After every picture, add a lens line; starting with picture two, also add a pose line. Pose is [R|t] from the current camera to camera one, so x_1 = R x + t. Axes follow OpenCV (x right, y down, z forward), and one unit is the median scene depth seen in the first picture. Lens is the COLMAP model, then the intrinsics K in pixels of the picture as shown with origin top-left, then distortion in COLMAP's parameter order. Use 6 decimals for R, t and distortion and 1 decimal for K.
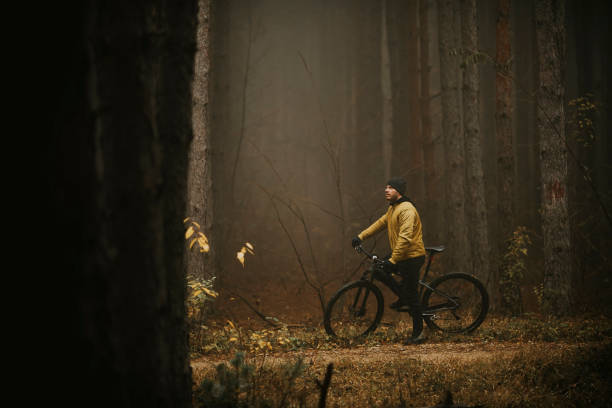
lens RADIAL K [[2204.7, 0, 306.0], [0, 2204.7, 204.0], [0, 0, 1]] dist [0.189879, -2.265037]
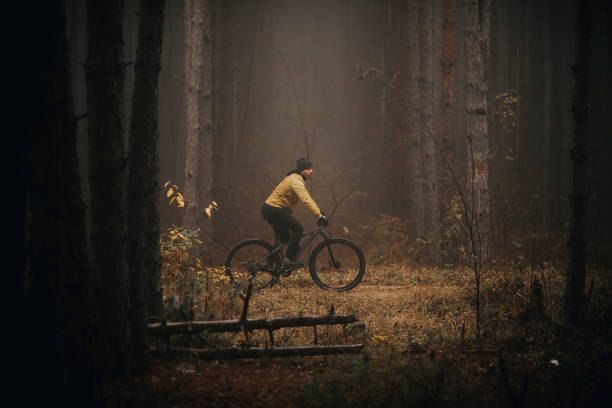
lens RADIAL K [[2204.7, 0, 306.0], [0, 2204.7, 204.0], [0, 0, 1]] dist [0.189879, -2.265037]
pose [[0.999463, 0.026739, -0.018918, 0.040270], [-0.026459, 0.999539, 0.014894, -0.001589], [0.019307, -0.014385, 0.999710, -0.247911]]
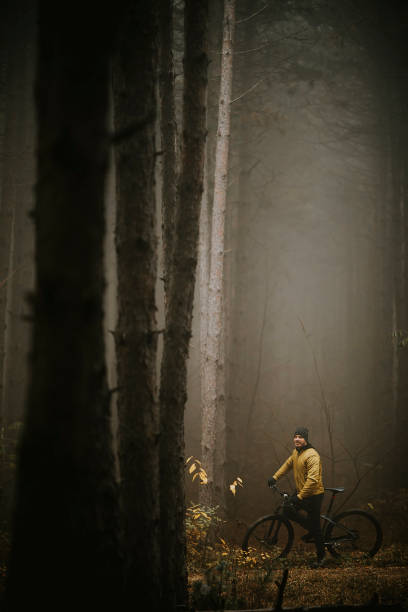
lens RADIAL K [[2204.7, 0, 204.0], [0, 2204.7, 306.0], [0, 0, 1]] dist [0.189879, -2.265037]
pose [[0.997699, 0.021477, -0.064306, 0.024046], [-0.025336, 0.997889, -0.059804, -0.003166], [0.062885, 0.061296, 0.996137, -0.193074]]
